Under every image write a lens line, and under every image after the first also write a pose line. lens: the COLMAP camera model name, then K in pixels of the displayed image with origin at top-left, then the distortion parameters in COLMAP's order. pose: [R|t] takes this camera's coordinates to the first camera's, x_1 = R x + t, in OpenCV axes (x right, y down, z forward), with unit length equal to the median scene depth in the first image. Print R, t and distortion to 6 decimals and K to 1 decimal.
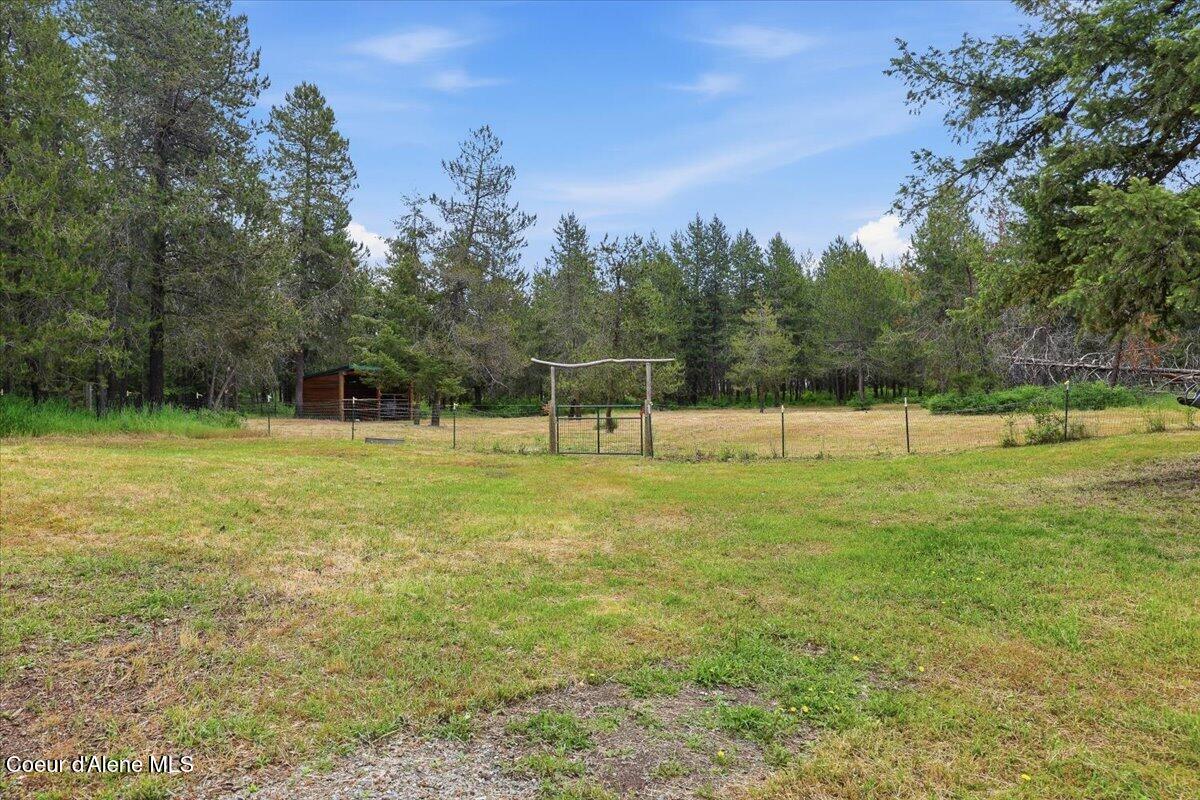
lens RADIAL K [[808.5, 0, 600.0], [0, 808.5, 400.0], [0, 0, 1]] dist [0.000430, -0.000876]
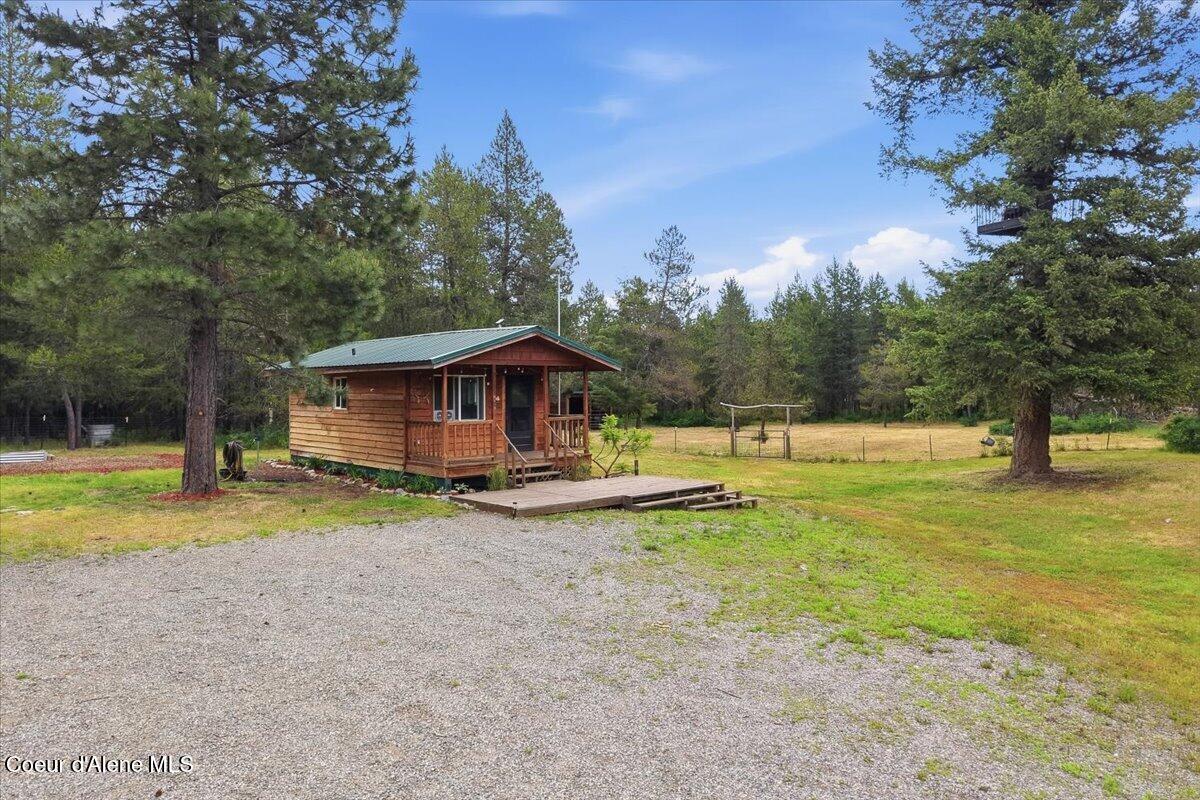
lens RADIAL K [[933.0, 0, 581.2], [0, 933.0, 382.4], [0, 0, 1]] dist [0.102414, -0.004497]
pose [[0.986114, 0.003554, -0.166030, -0.024939], [-0.005780, 0.999900, -0.012925, -0.037358], [0.165967, 0.013705, 0.986036, -0.599024]]
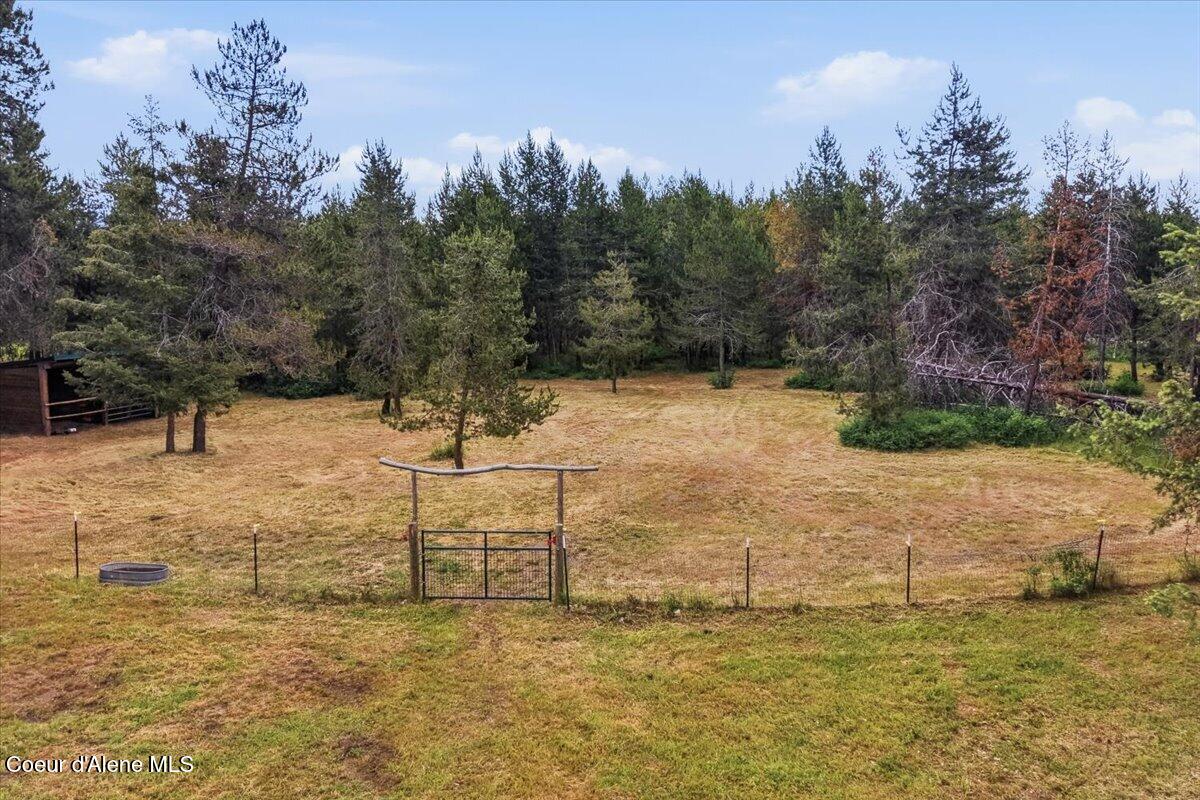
lens RADIAL K [[855.7, 0, 632.8], [0, 855.7, 400.0], [0, 0, 1]] dist [0.004524, -0.004396]
pose [[0.957283, -0.018644, 0.288551, -0.048207], [-0.019247, 0.991598, 0.127922, -0.106705], [-0.288512, -0.128011, 0.948881, 0.152926]]
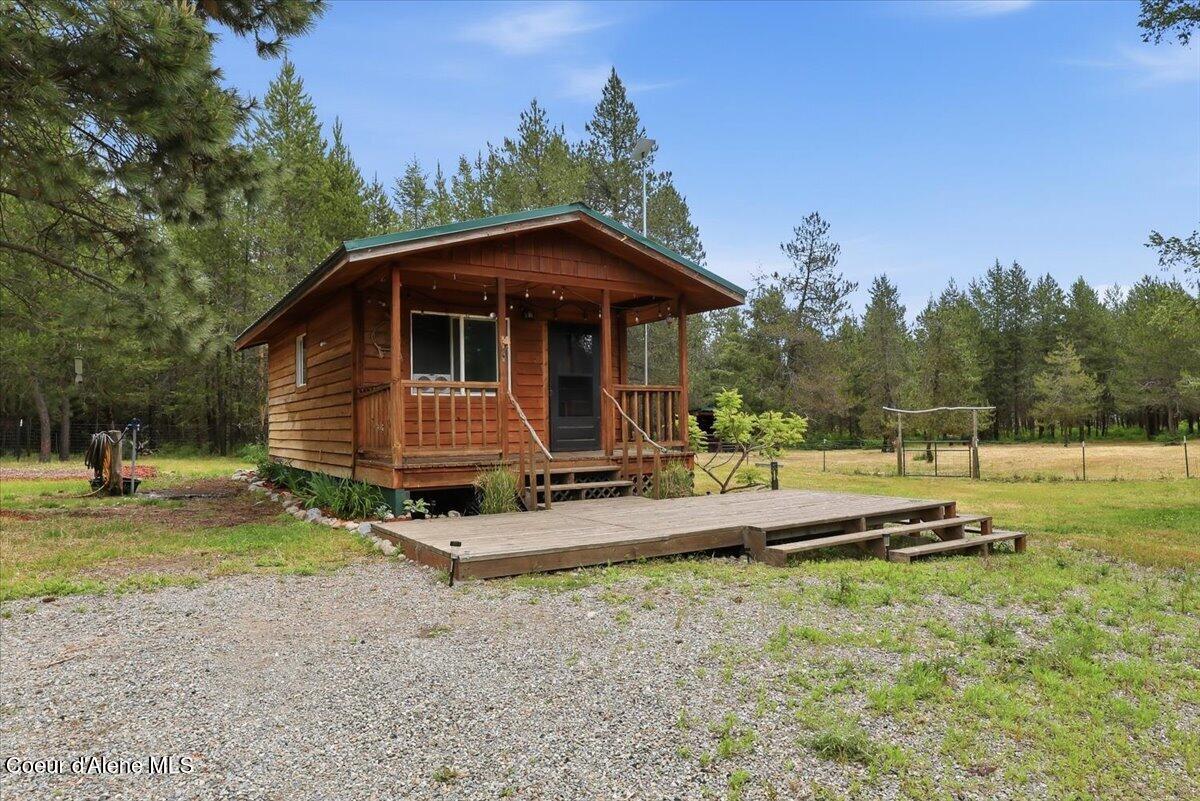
lens RADIAL K [[855.7, 0, 632.8], [0, 855.7, 400.5], [0, 0, 1]] dist [0.004524, -0.004396]
pose [[0.963482, -0.009951, -0.267589, -0.057878], [-0.000091, 0.999297, -0.037487, -0.004131], [0.267774, 0.036143, 0.962803, -0.291811]]
